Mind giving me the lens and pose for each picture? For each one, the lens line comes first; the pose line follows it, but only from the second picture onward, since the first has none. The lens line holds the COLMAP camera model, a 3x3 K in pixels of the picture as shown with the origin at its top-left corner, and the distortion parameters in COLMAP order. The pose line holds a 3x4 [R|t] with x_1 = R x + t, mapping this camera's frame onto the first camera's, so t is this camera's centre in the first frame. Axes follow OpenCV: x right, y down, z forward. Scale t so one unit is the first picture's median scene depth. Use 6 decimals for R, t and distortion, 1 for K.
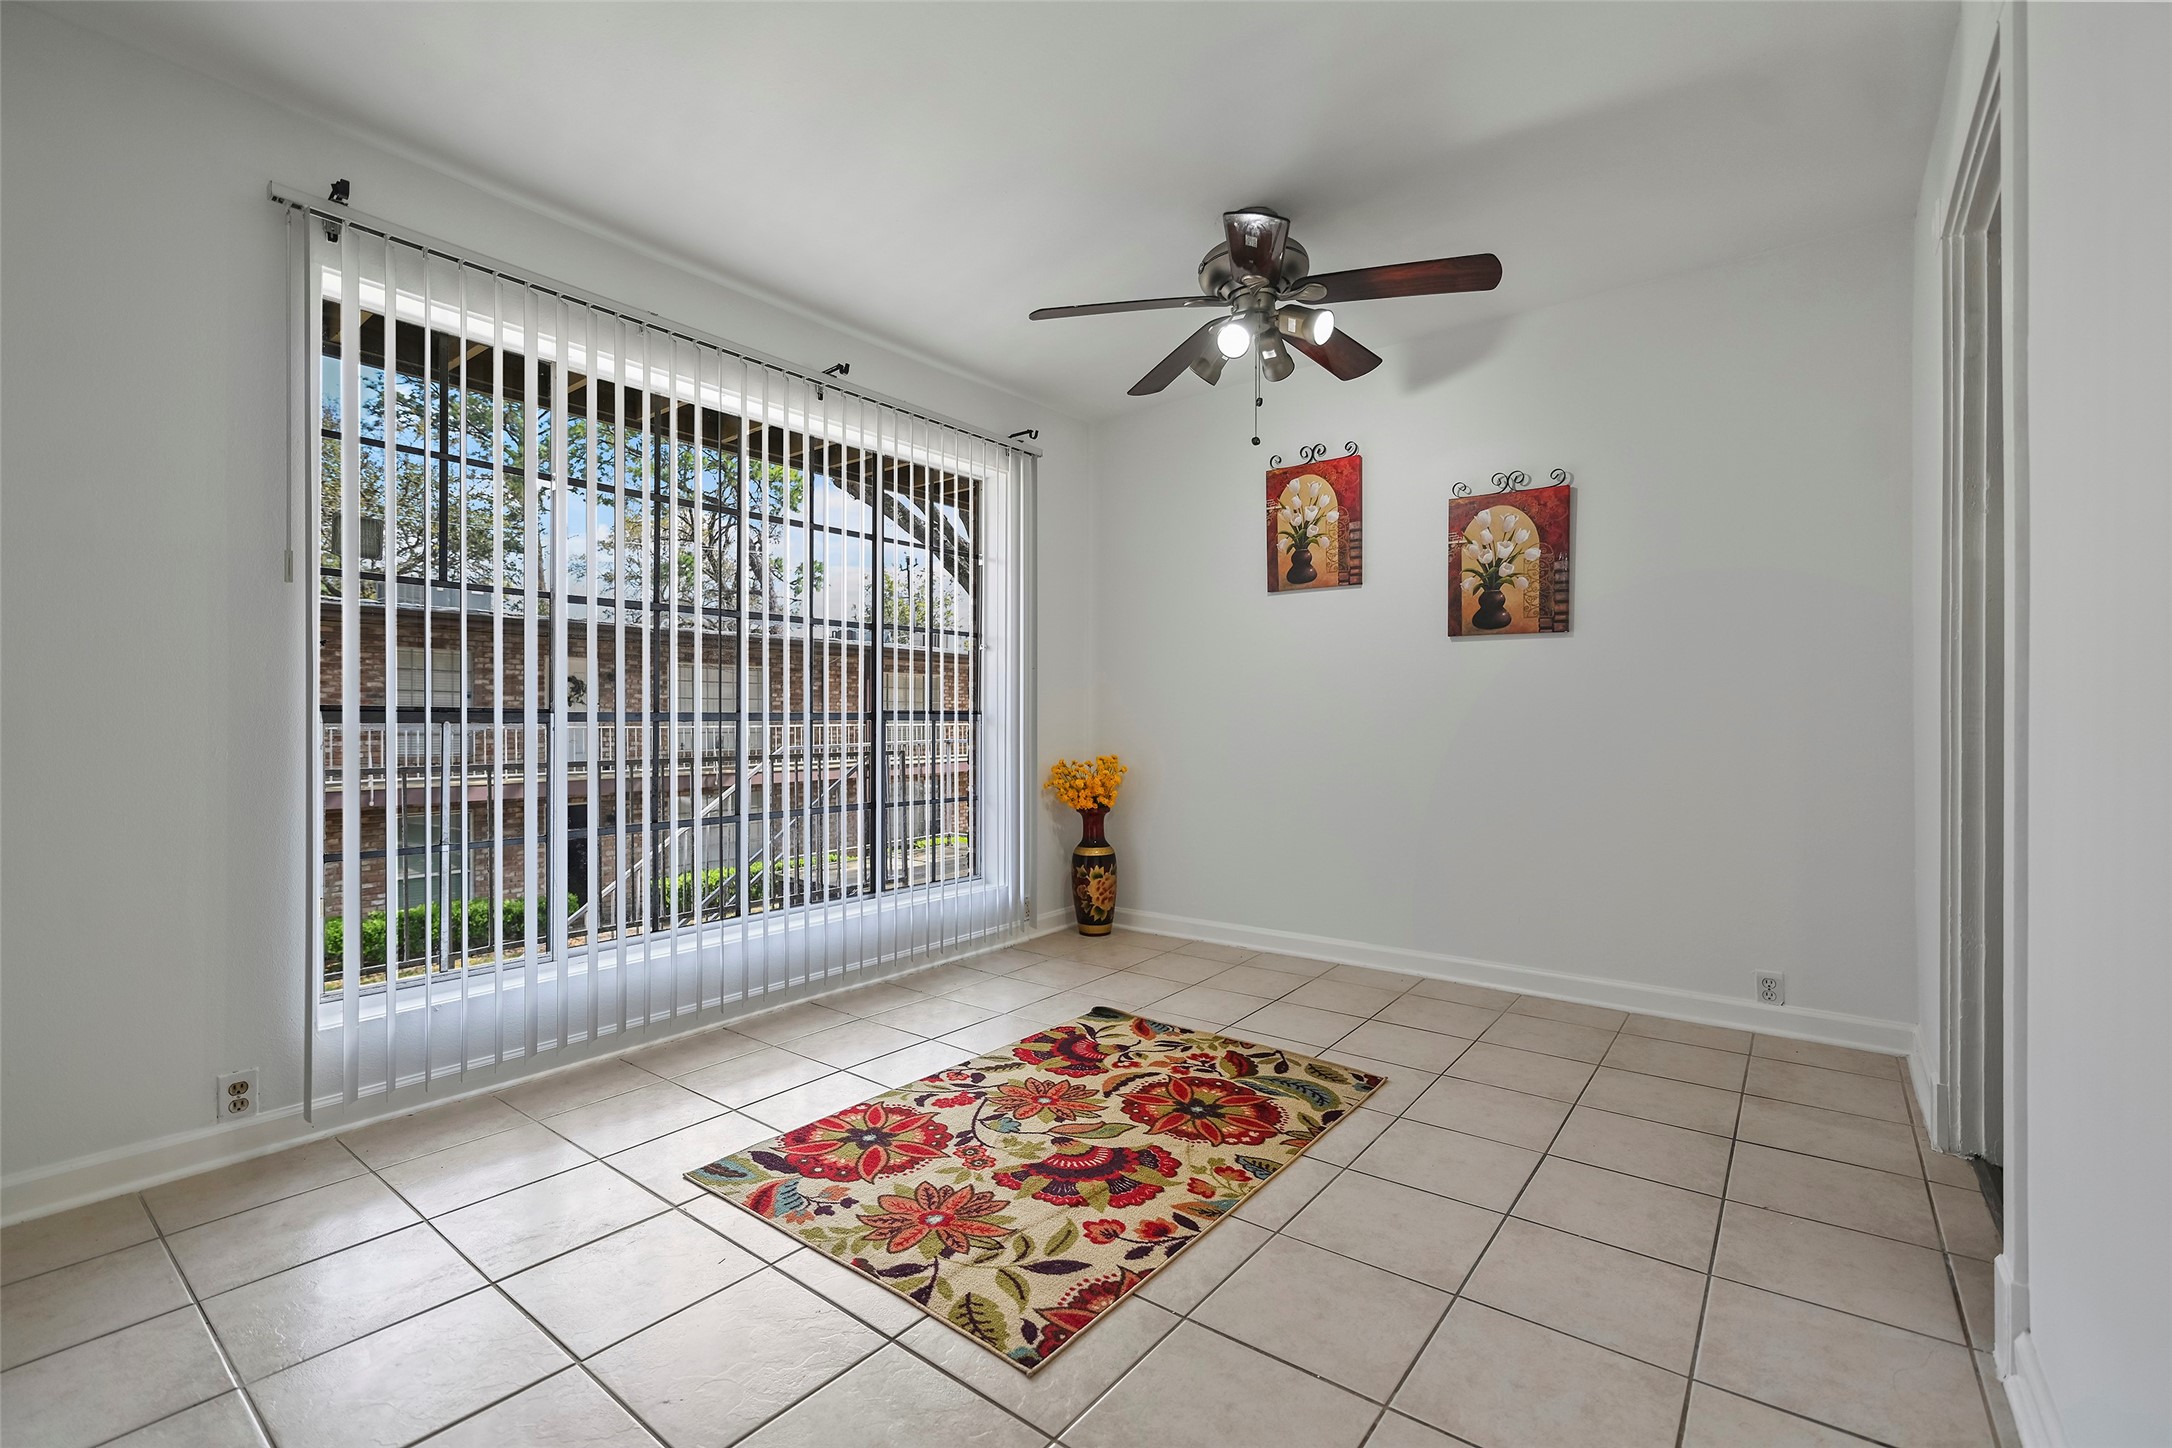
lens RADIAL K [[903.6, 0, 1121.6], [0, 903.6, 721.5], [0, 0, 1]] dist [-0.005642, -0.000535]
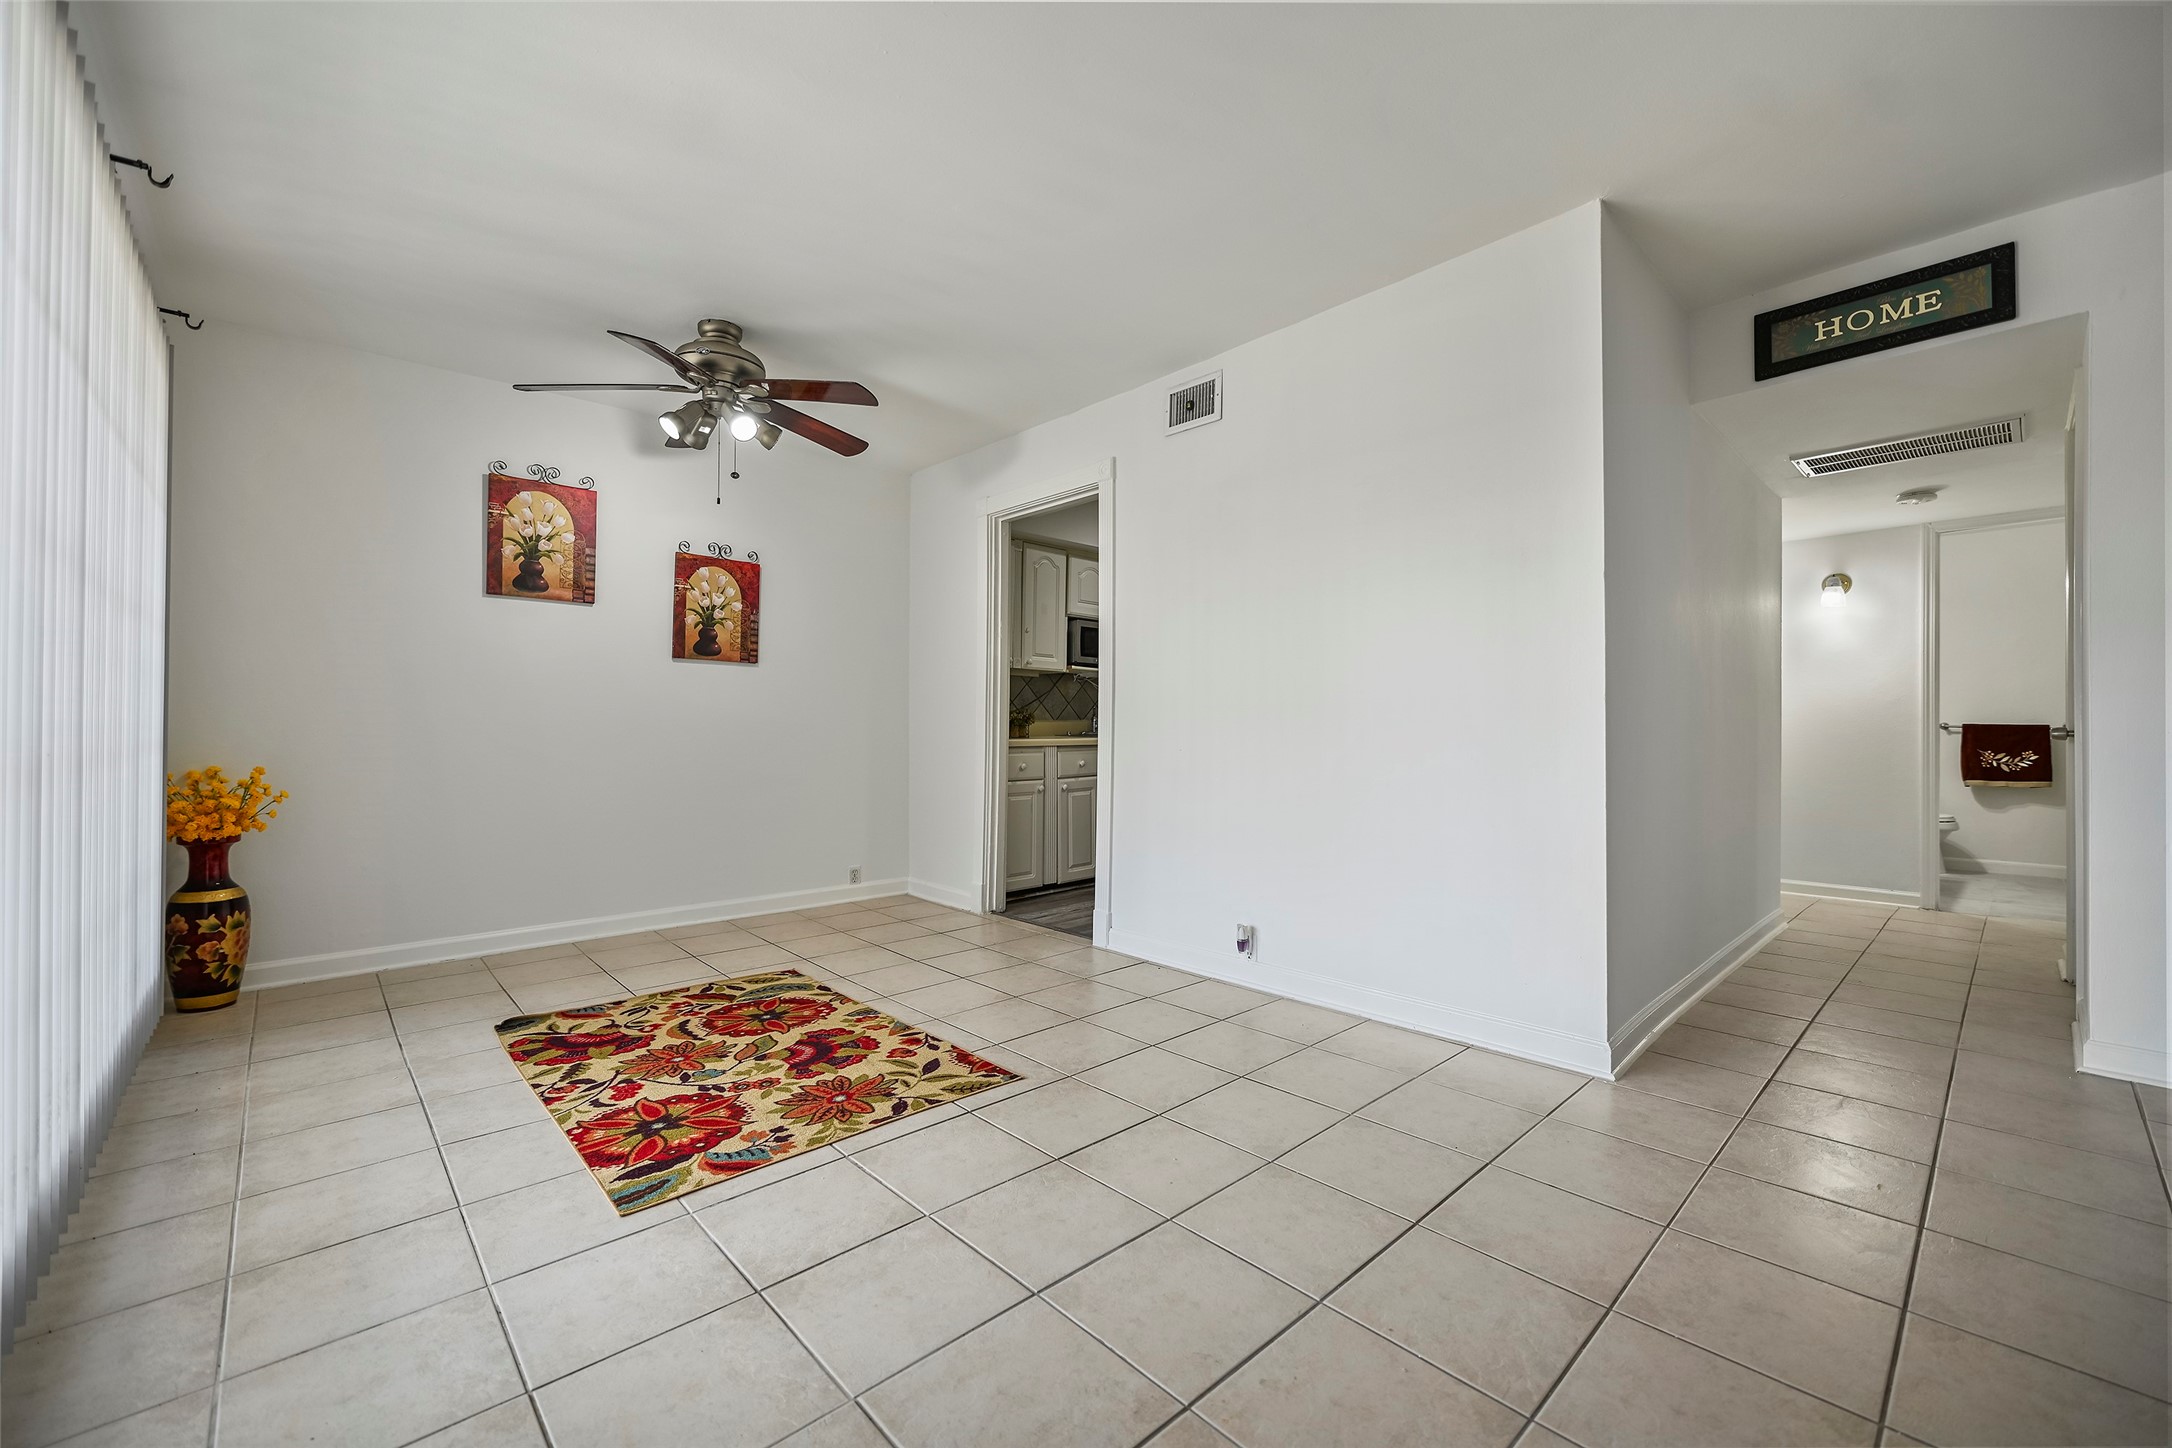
lens RADIAL K [[848.4, 0, 1028.3], [0, 848.4, 720.6], [0, 0, 1]] dist [-0.005969, -0.000595]
pose [[0.237142, 0.011529, 0.971407, -0.996608], [0.000049, 0.999929, -0.011879, 0.013229], [-0.971475, 0.002865, 0.237125, 0.326878]]
